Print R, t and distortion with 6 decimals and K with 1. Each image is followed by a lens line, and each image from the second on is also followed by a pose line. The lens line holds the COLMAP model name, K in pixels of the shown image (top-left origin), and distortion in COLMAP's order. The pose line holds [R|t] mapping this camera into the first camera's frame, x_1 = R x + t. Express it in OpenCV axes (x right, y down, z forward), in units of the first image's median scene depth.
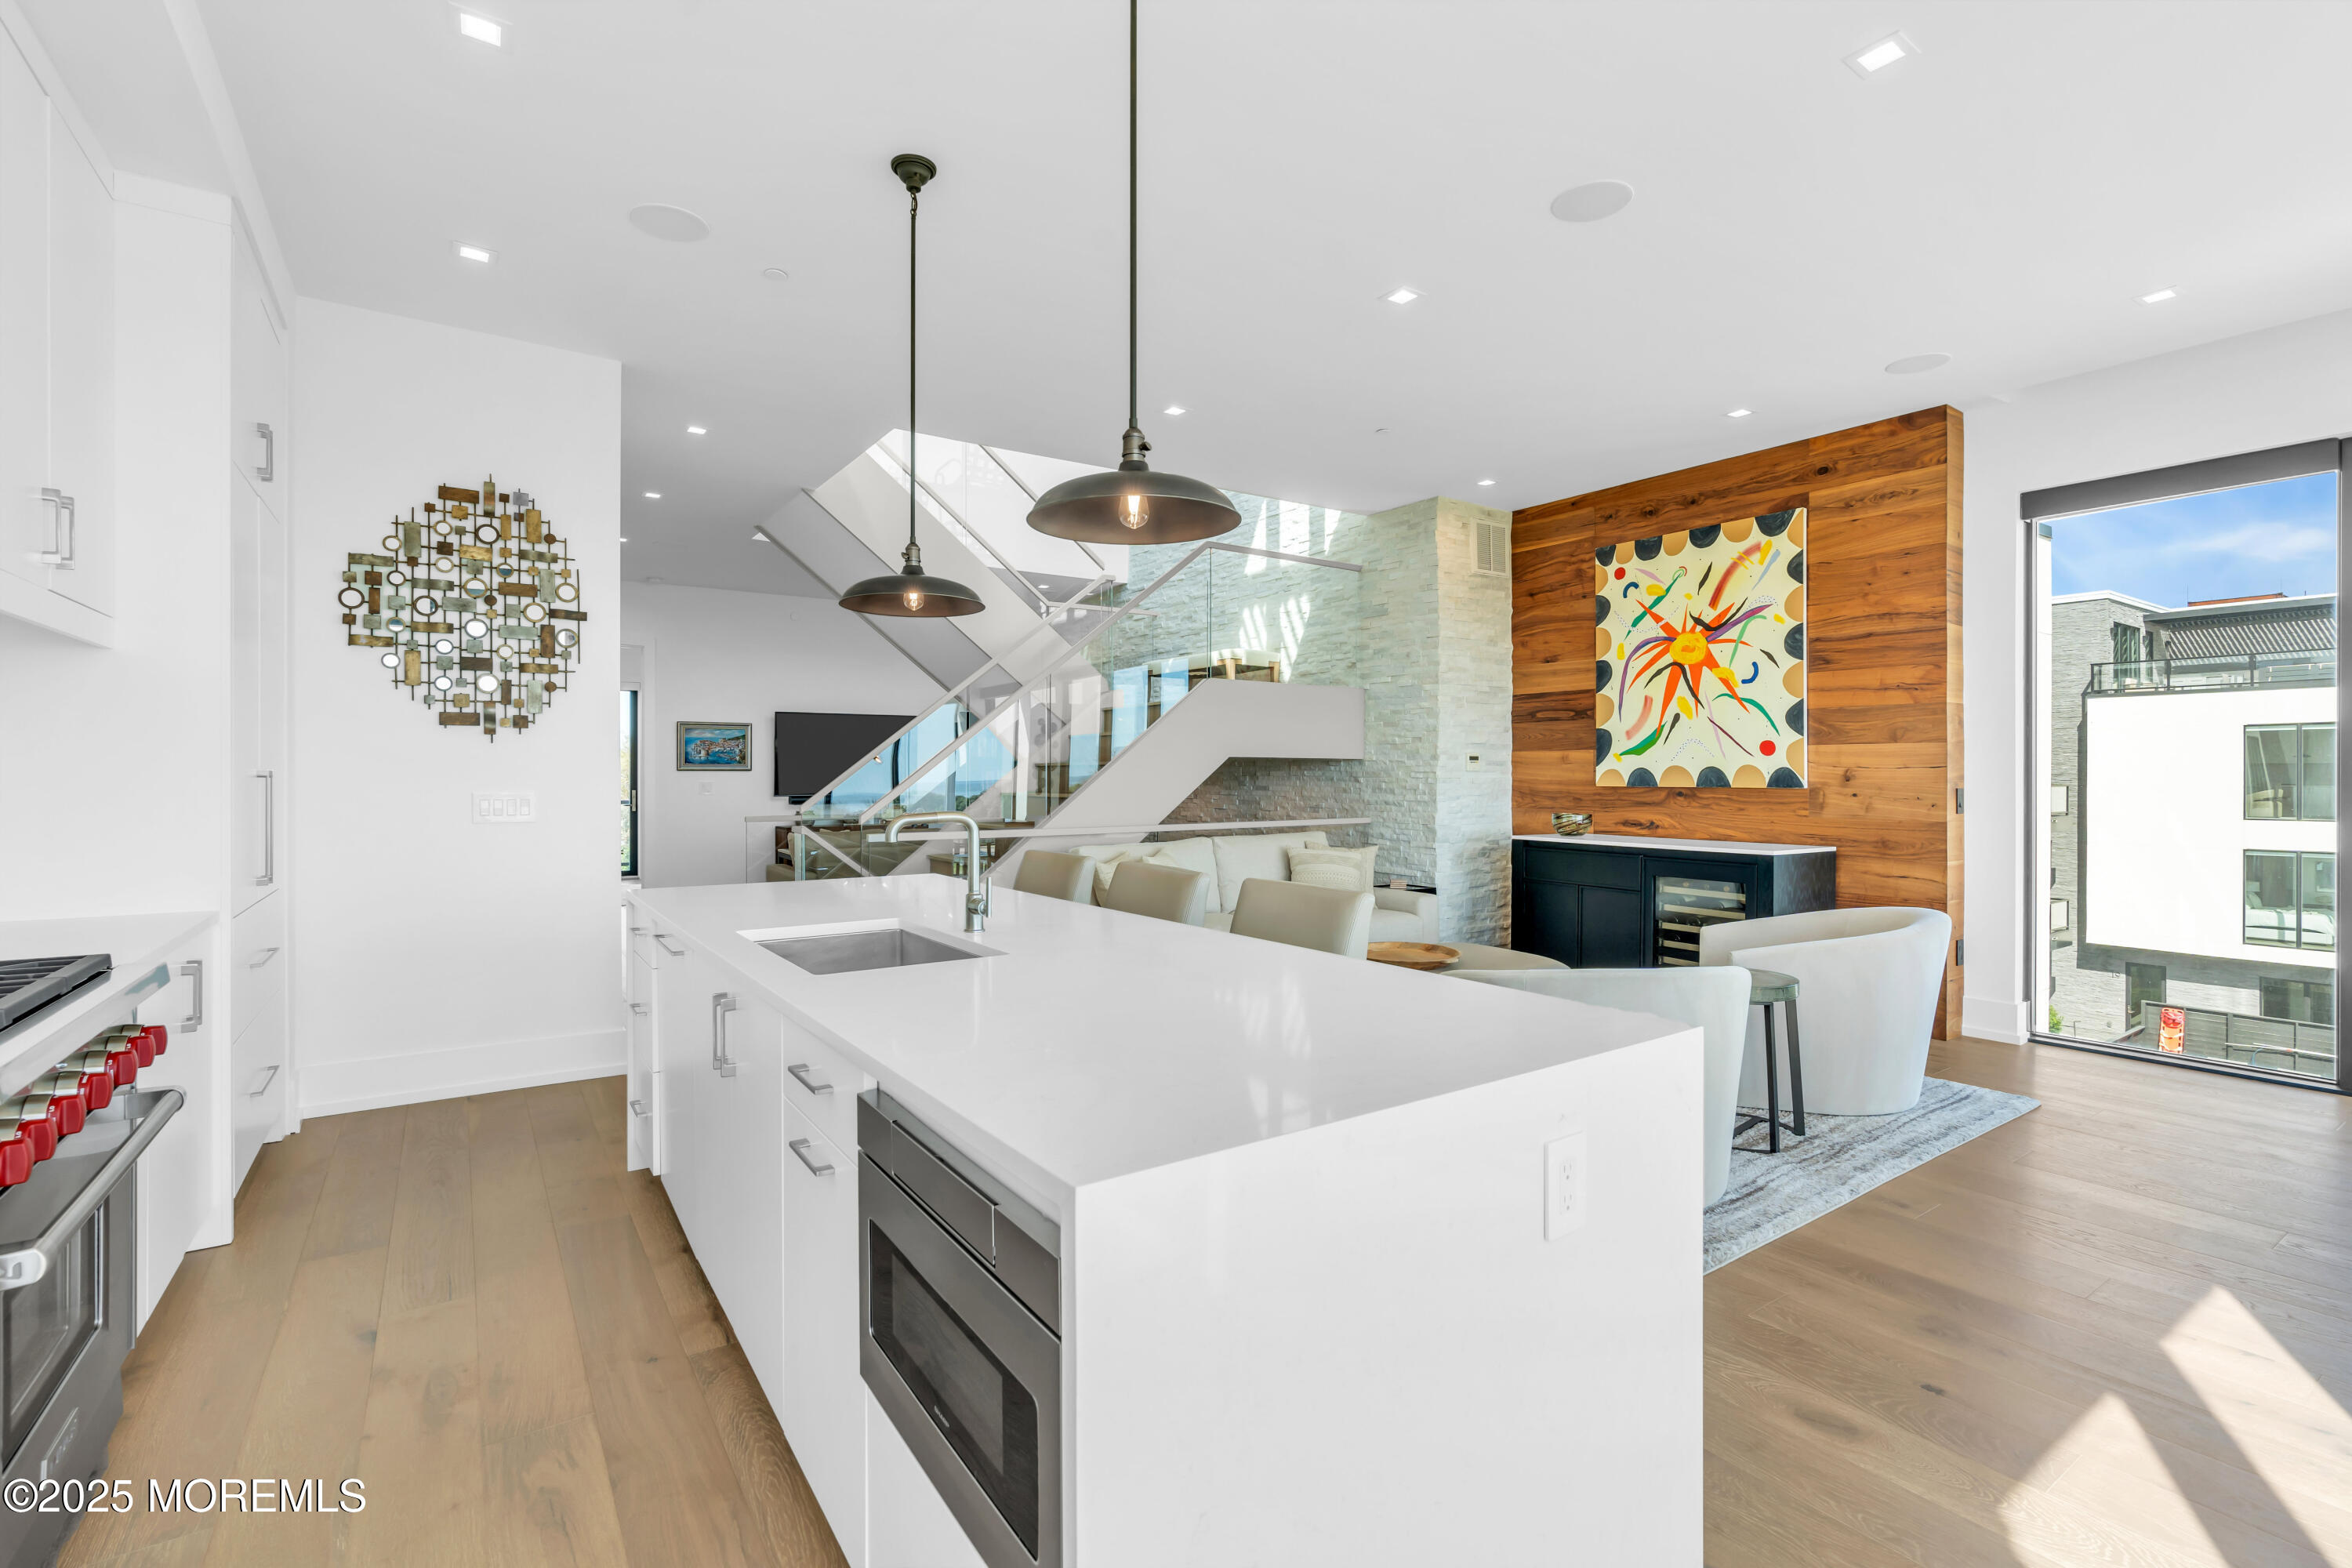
lens RADIAL K [[1055.1, 0, 1173.0], [0, 1055.1, 776.1], [0, 0, 1]] dist [-0.000422, 0.000056]
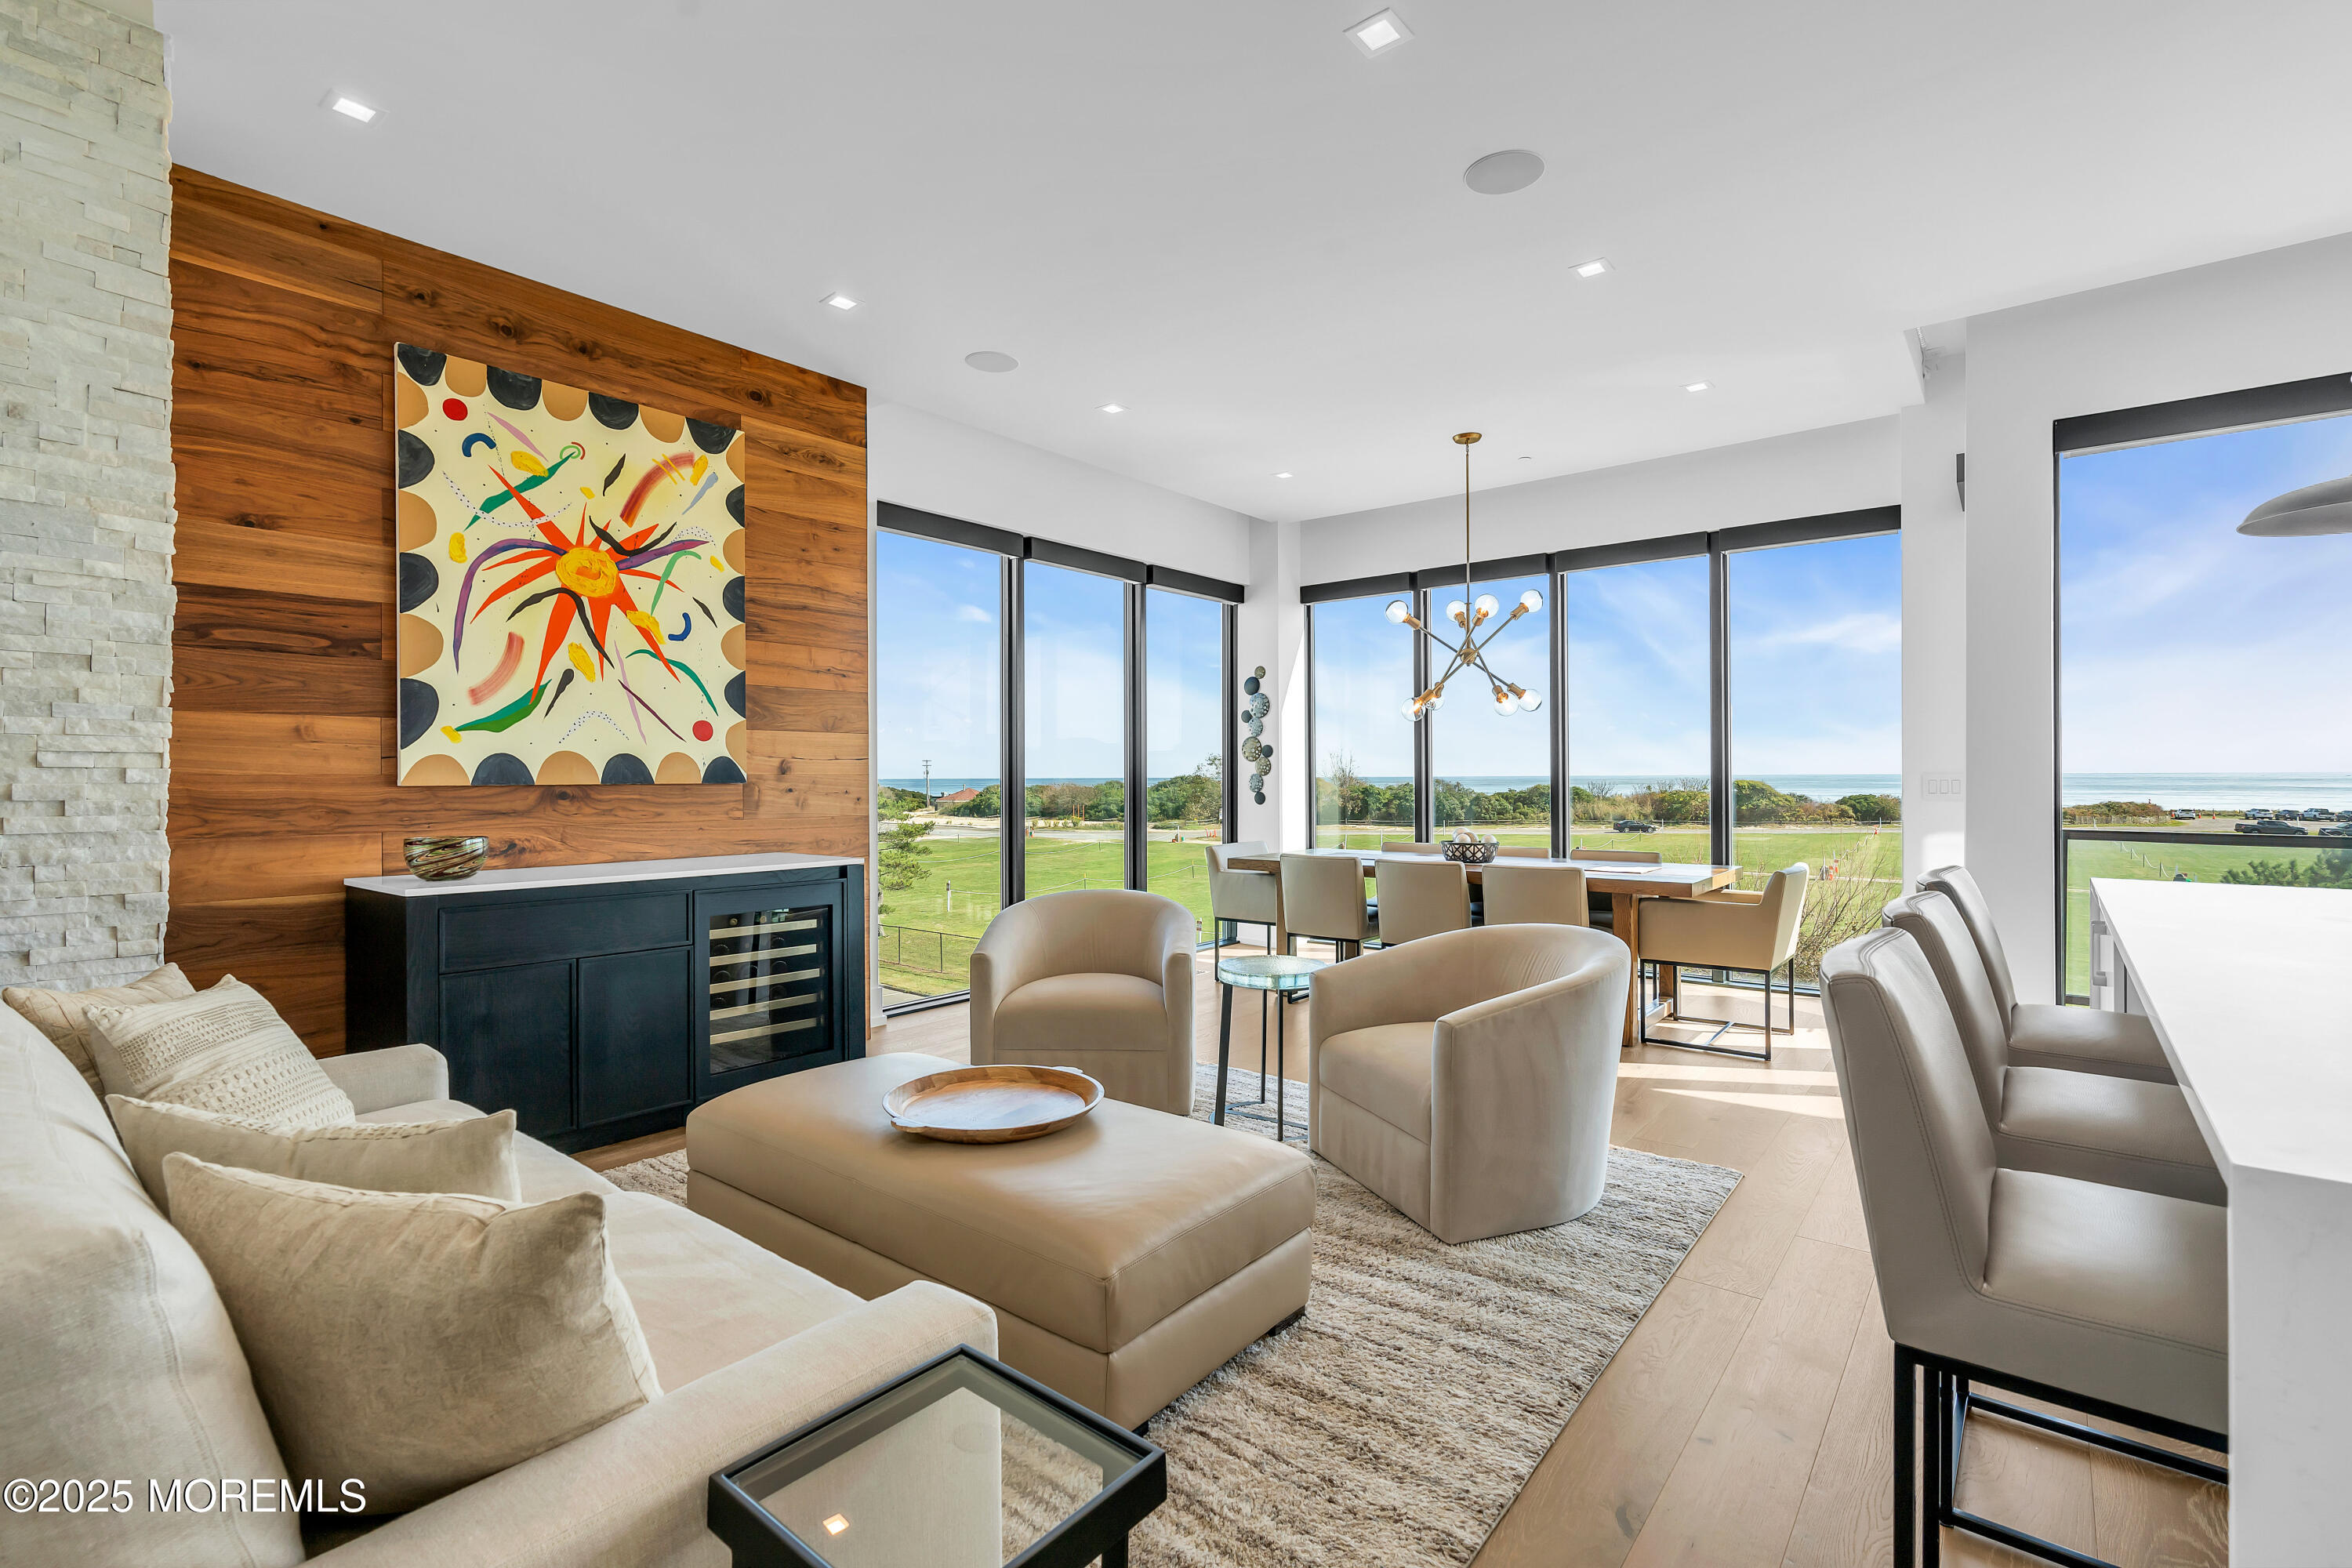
lens RADIAL K [[1067.8, 0, 1175.1], [0, 1067.8, 777.3], [0, 0, 1]] dist [-0.010915, 0.010372]
pose [[-0.285496, 0.002374, 0.958377, -0.252849], [0.007580, 0.999971, -0.000219, 0.009056], [-0.958350, 0.007202, -0.285506, 0.860687]]
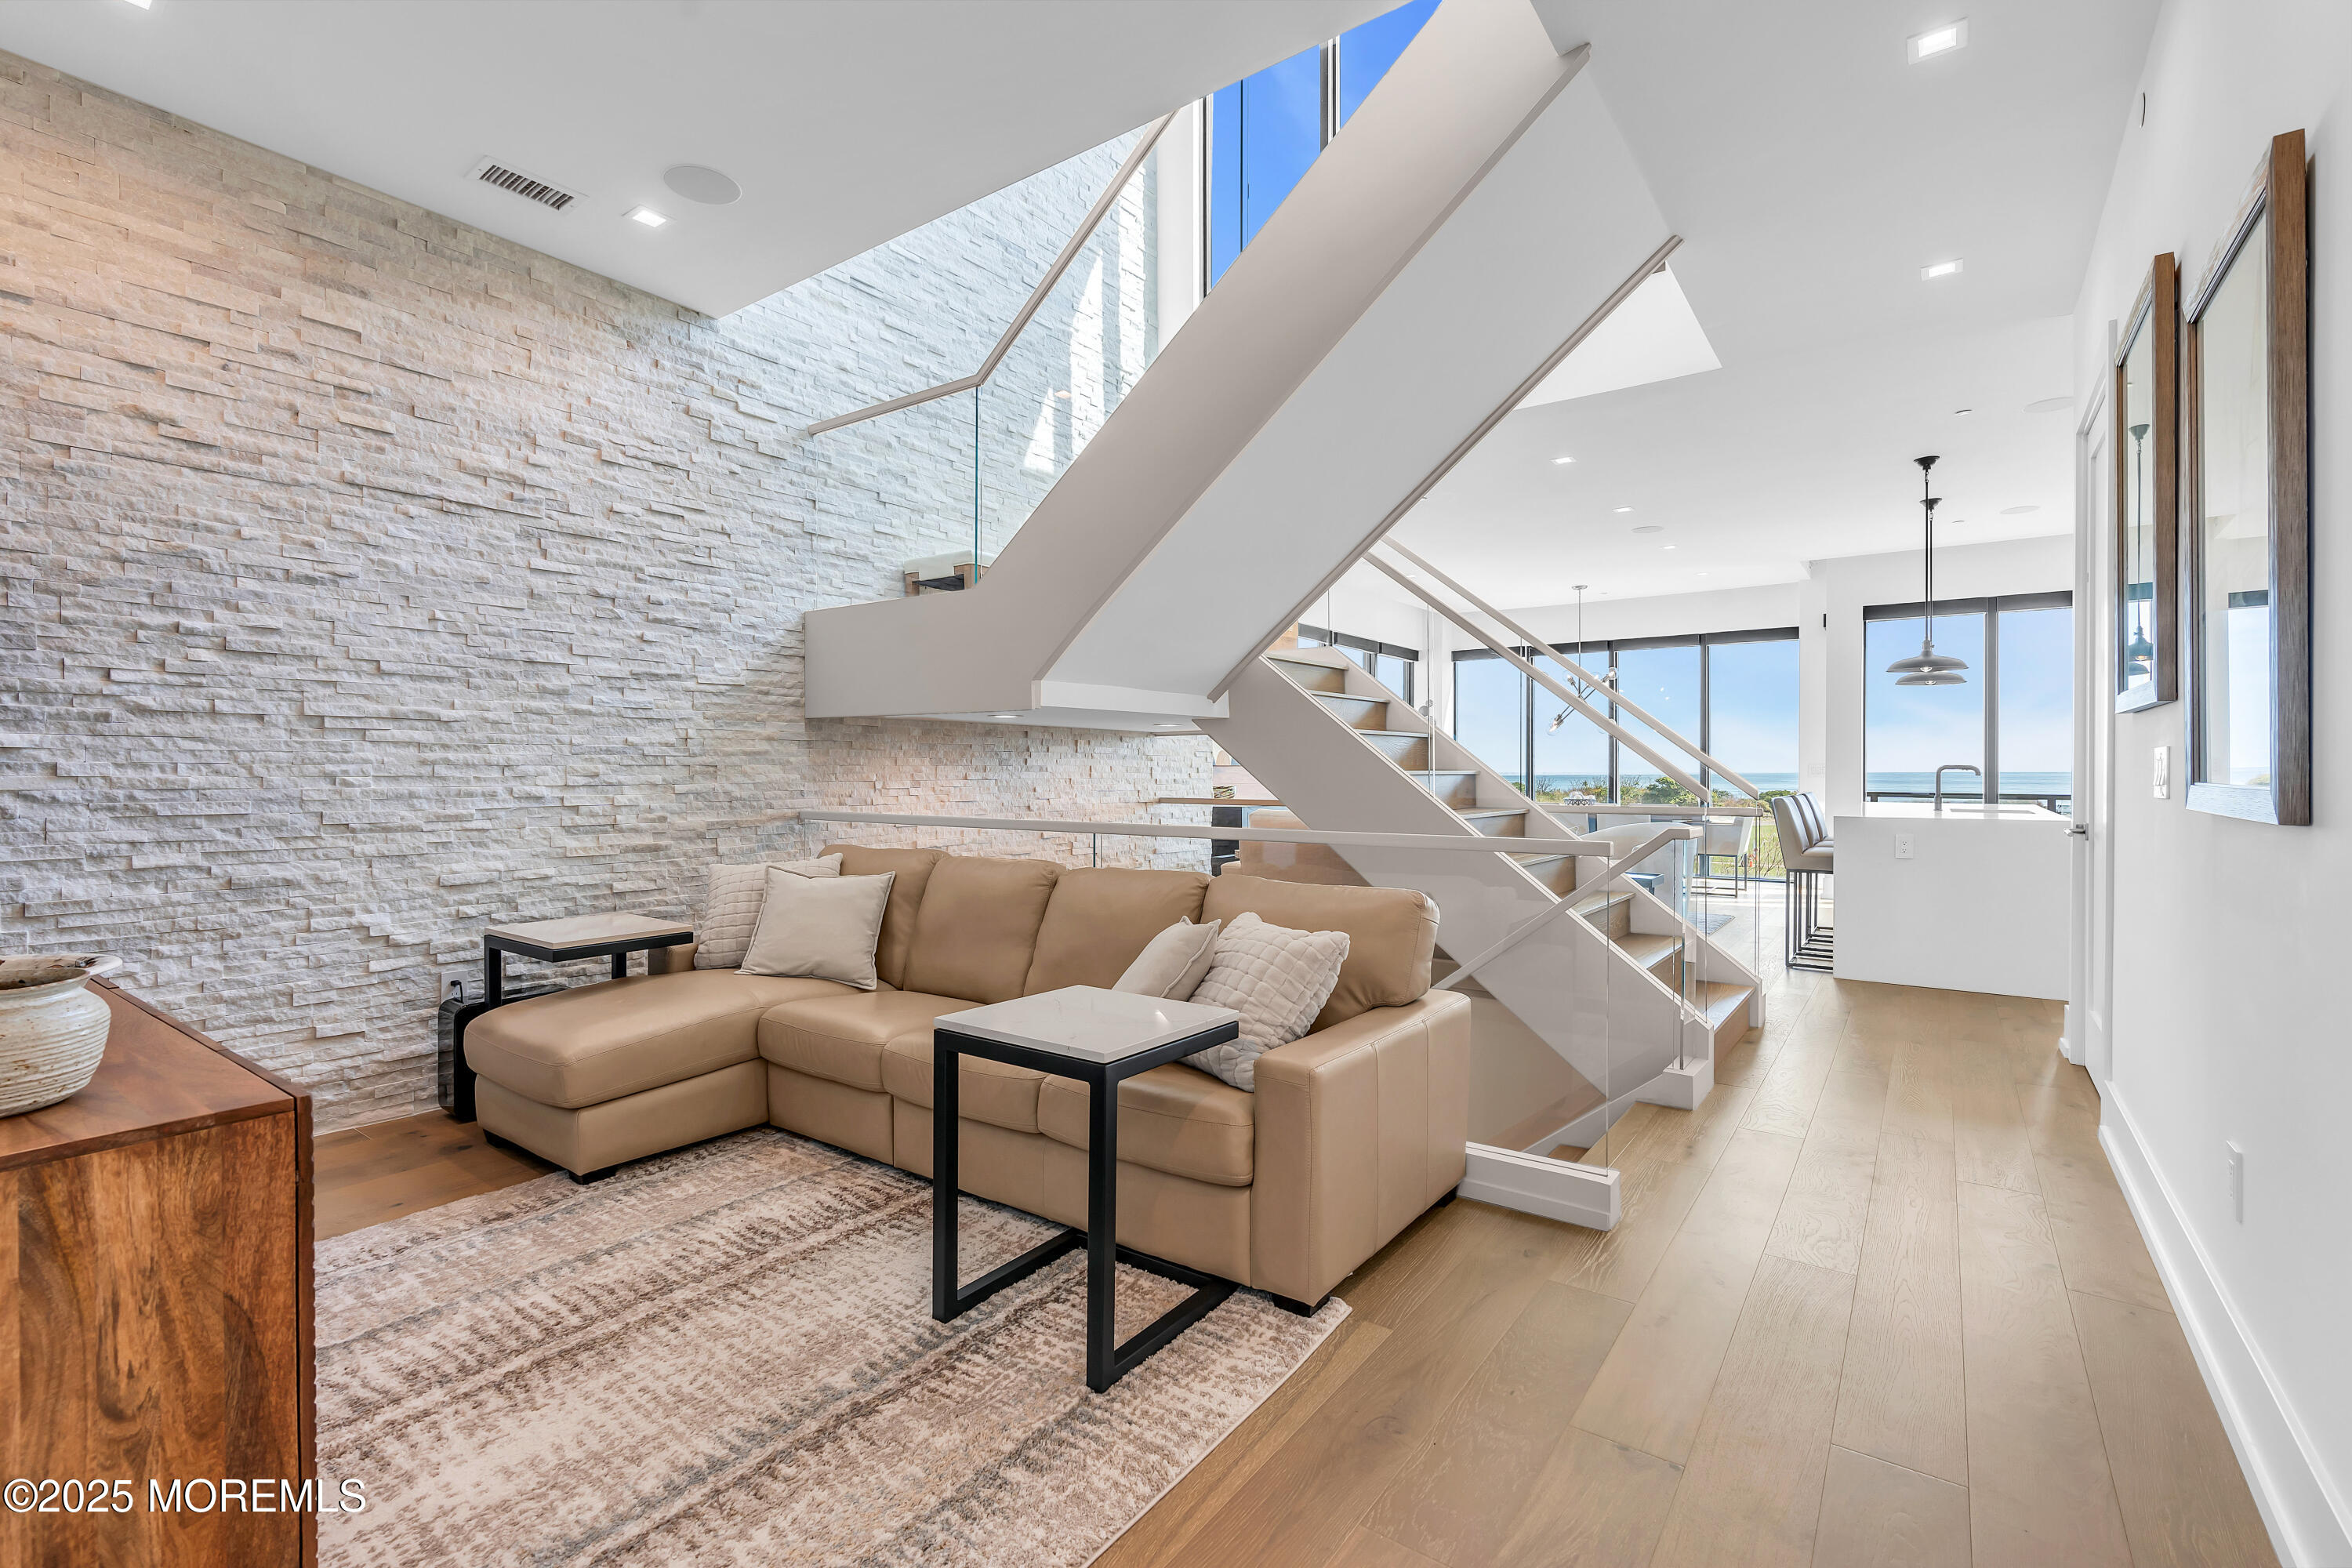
lens RADIAL K [[1048.3, 0, 1174.5], [0, 1048.3, 777.4], [0, 0, 1]] dist [-0.005538, 0.000894]
pose [[-0.331685, -0.002961, 0.943386, -0.872353], [0.004508, 0.999979, 0.004724, 0.020089], [-0.943379, 0.005819, -0.331664, 1.584709]]
